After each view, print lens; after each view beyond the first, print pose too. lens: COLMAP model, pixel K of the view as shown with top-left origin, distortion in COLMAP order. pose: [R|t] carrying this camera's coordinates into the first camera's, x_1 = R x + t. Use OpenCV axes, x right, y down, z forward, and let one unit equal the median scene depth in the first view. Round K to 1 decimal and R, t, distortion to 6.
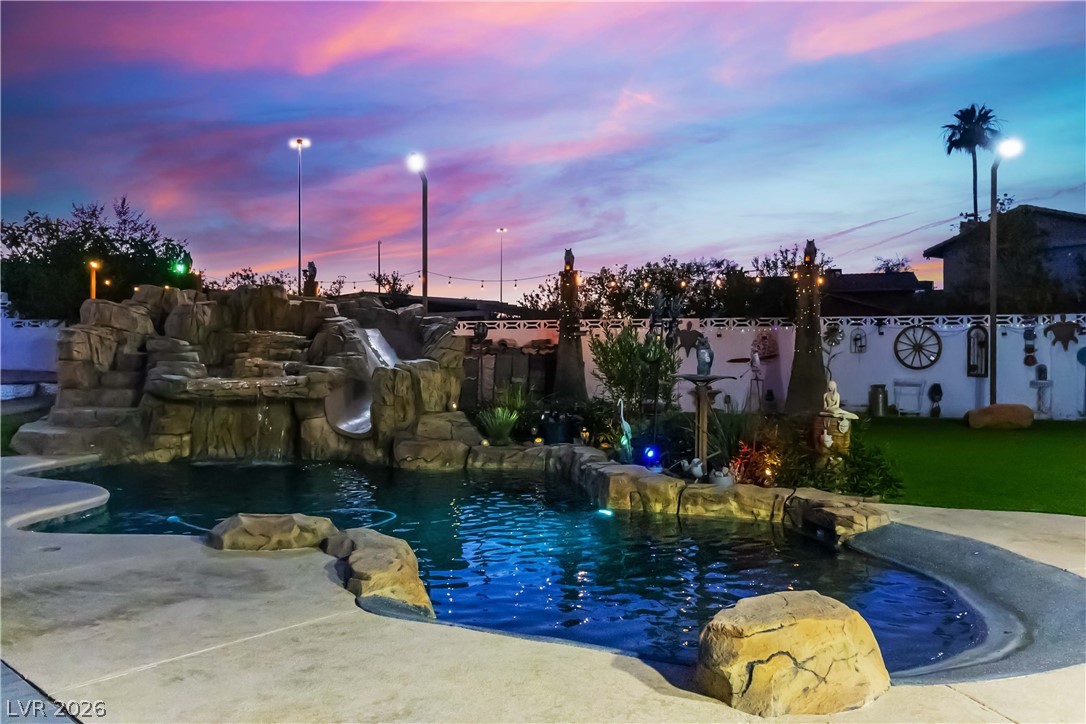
lens RADIAL K [[852.0, 0, 543.0], [0, 852.0, 362.0], [0, 0, 1]] dist [-0.004257, 0.003311]
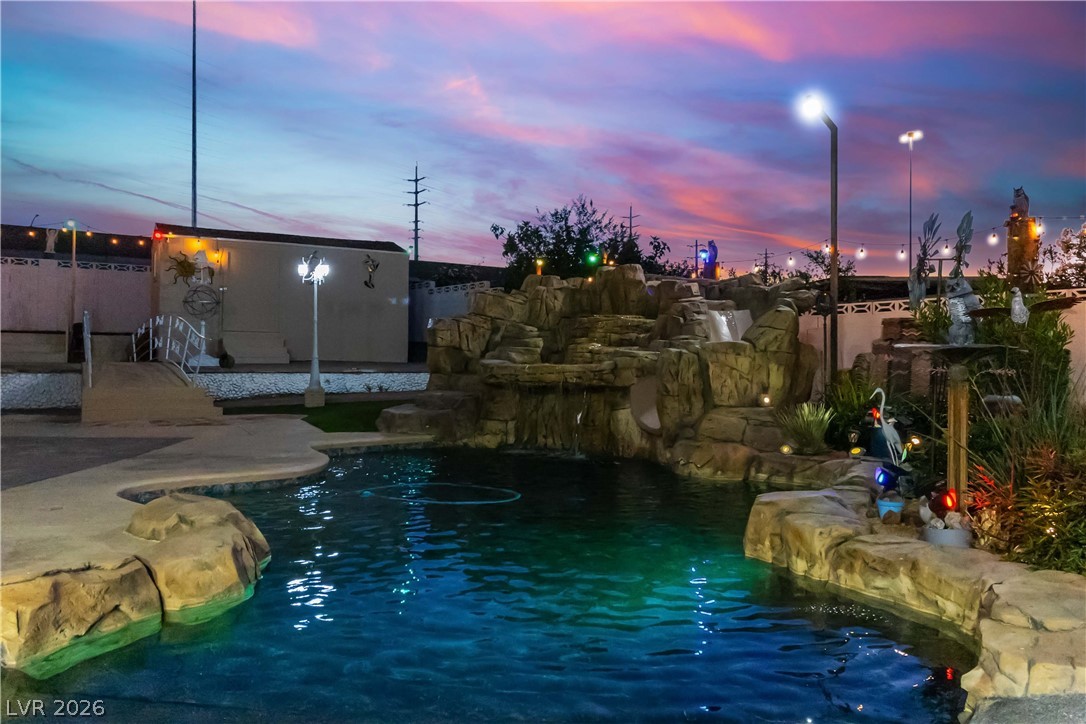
lens RADIAL K [[852.0, 0, 543.0], [0, 852.0, 362.0], [0, 0, 1]] dist [-0.004257, 0.003311]
pose [[0.764910, 0.001907, -0.644134, 0.214434], [-0.006485, 0.999968, -0.004741, 0.019887], [0.644104, 0.007804, 0.764898, 0.250596]]
